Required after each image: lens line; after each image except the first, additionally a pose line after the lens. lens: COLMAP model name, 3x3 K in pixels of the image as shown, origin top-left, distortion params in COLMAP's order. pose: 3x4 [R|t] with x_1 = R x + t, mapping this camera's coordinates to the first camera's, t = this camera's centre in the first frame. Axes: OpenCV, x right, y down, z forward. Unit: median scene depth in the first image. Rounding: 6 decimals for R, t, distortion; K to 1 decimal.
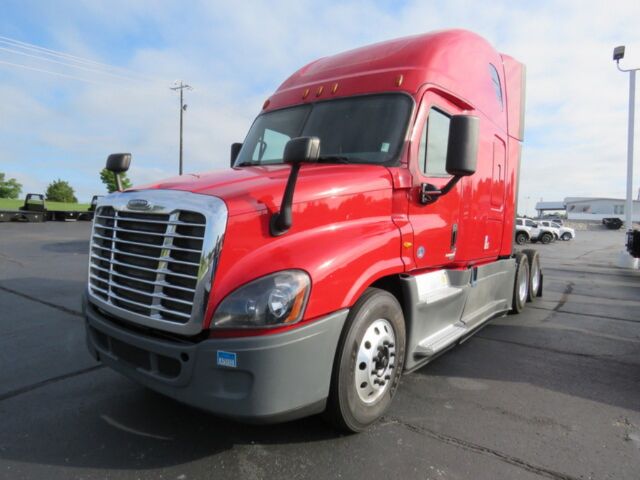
lens RADIAL K [[410.3, 0, 321.1], [0, 410.3, 242.1], [0, 0, 1]] dist [-0.011004, 0.001485]
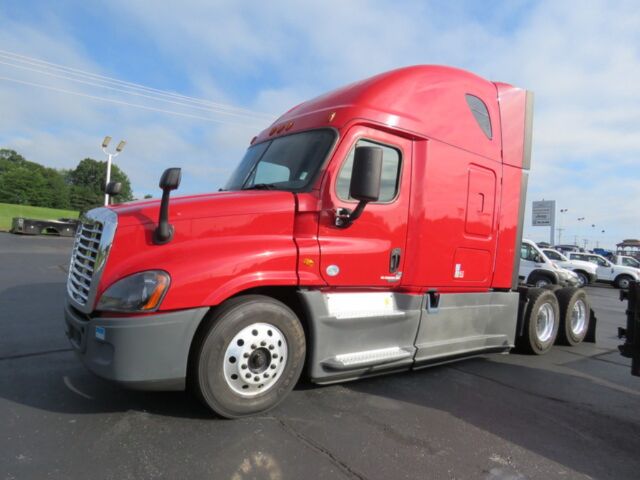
lens RADIAL K [[410.3, 0, 317.3], [0, 410.3, 242.5], [0, 0, 1]] dist [-0.011004, 0.001485]
pose [[0.960439, 0.040114, -0.275586, 0.608566], [-0.059420, 0.996302, -0.062064, 0.025065], [0.272077, 0.075984, 0.959271, -0.079660]]
